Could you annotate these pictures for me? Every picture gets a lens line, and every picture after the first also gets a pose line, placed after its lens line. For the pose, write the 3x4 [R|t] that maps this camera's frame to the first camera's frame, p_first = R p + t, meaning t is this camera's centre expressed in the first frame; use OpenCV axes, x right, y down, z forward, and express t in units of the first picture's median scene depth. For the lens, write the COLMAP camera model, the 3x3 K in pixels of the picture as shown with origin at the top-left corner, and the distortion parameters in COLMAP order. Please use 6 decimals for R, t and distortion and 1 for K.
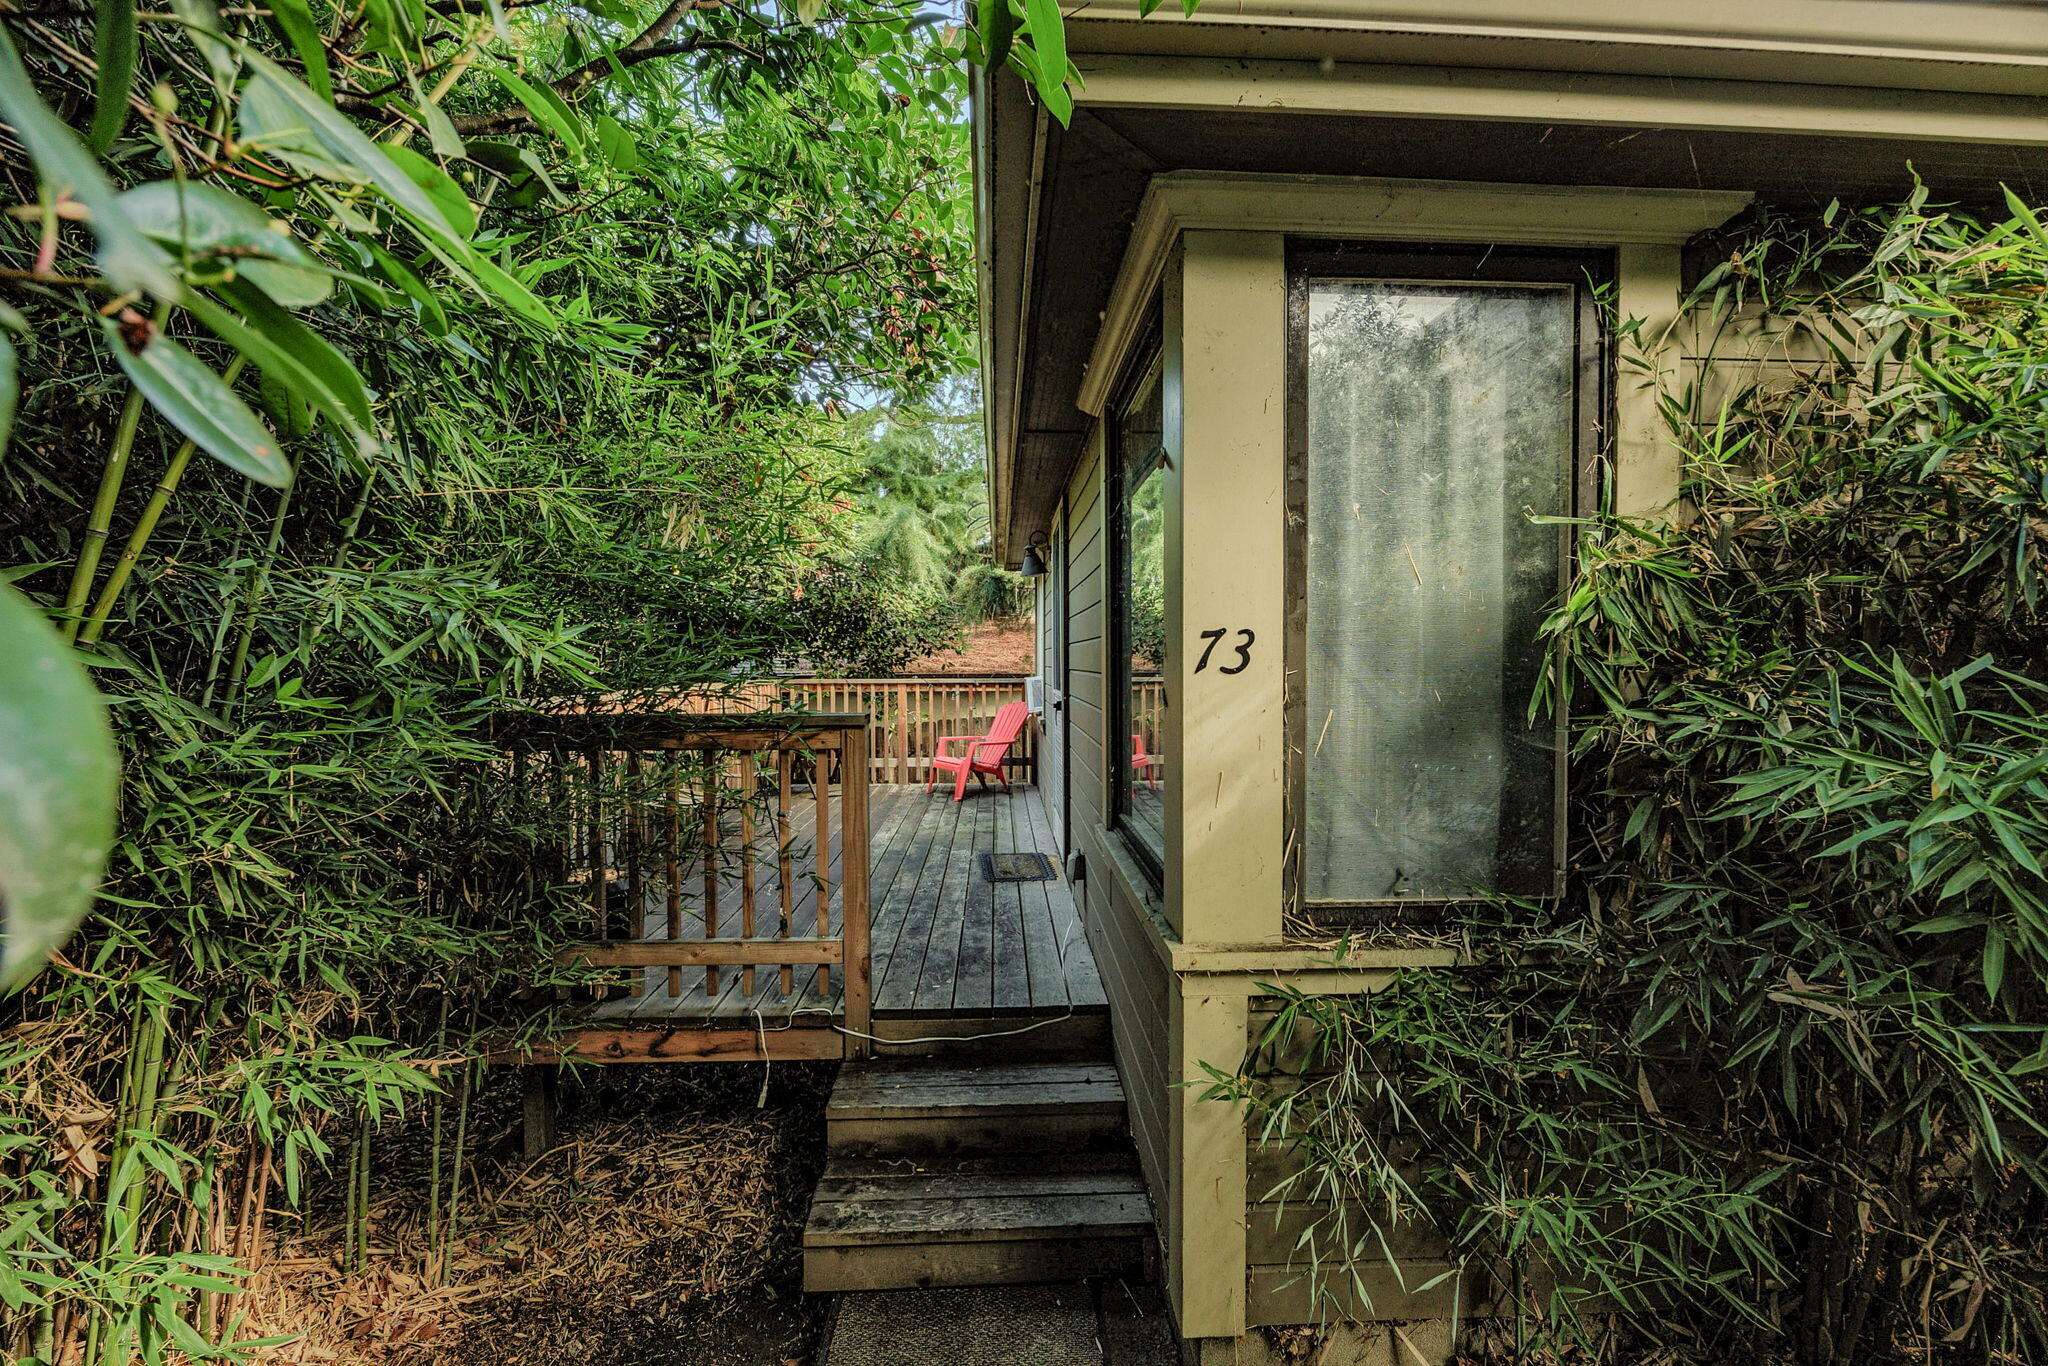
lens RADIAL K [[787.6, 0, 1031.2], [0, 787.6, 676.4], [0, 0, 1]] dist [-0.007175, 0.000128]
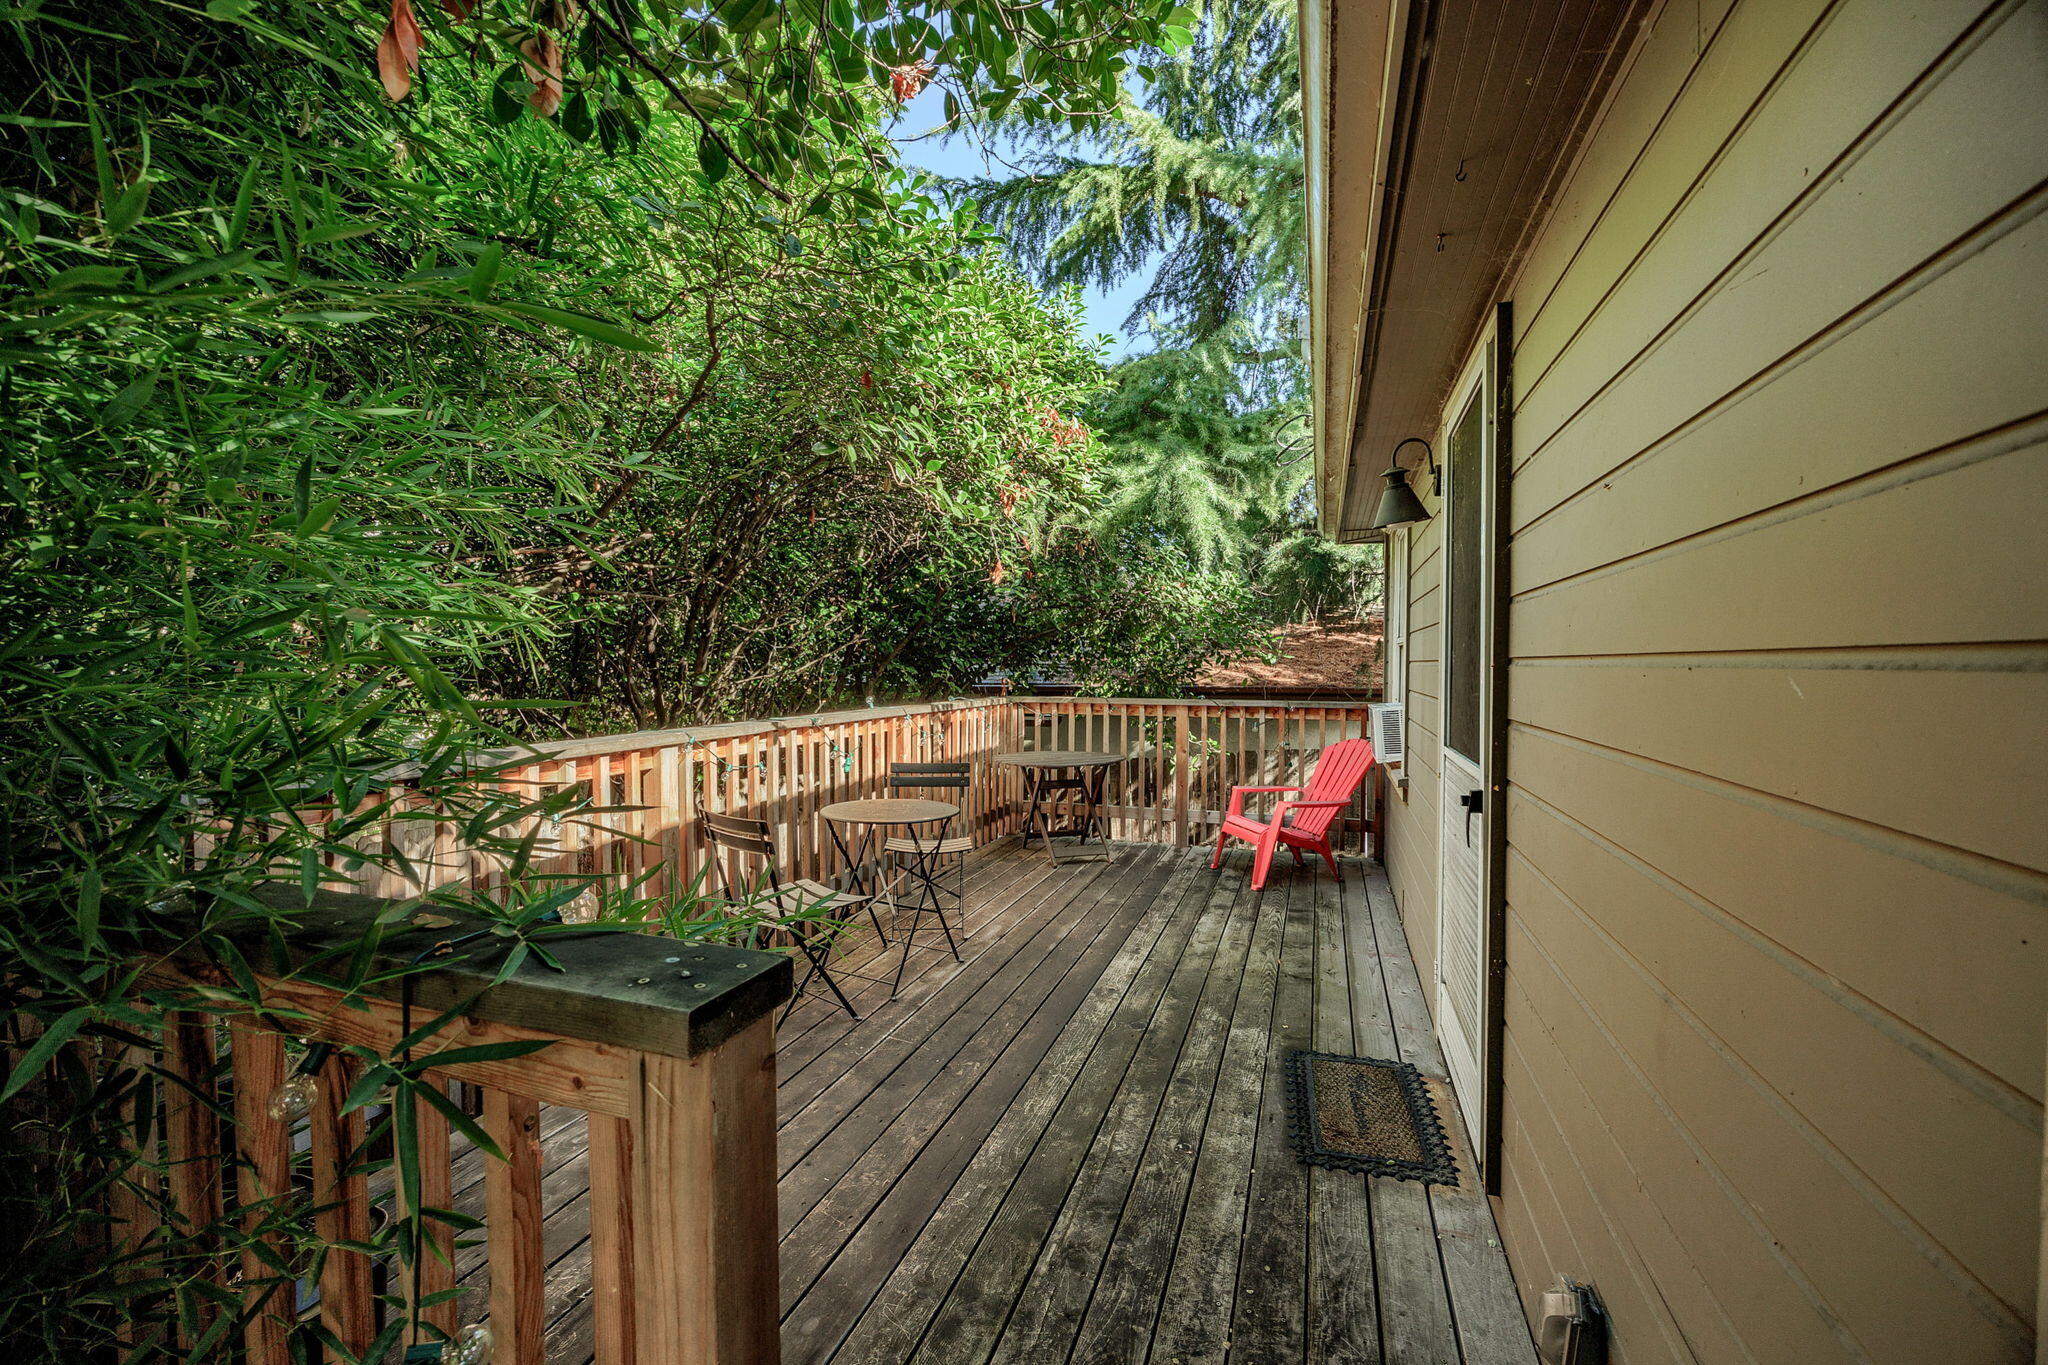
lens RADIAL K [[787.6, 0, 1031.1], [0, 787.6, 691.3], [0, 0, 1]] dist [-0.007175, 0.000128]
pose [[0.922250, 0.013823, -0.386348, -0.014278], [-0.007635, 0.999817, 0.017547, -0.017094], [0.386519, -0.013233, 0.922186, 0.302200]]
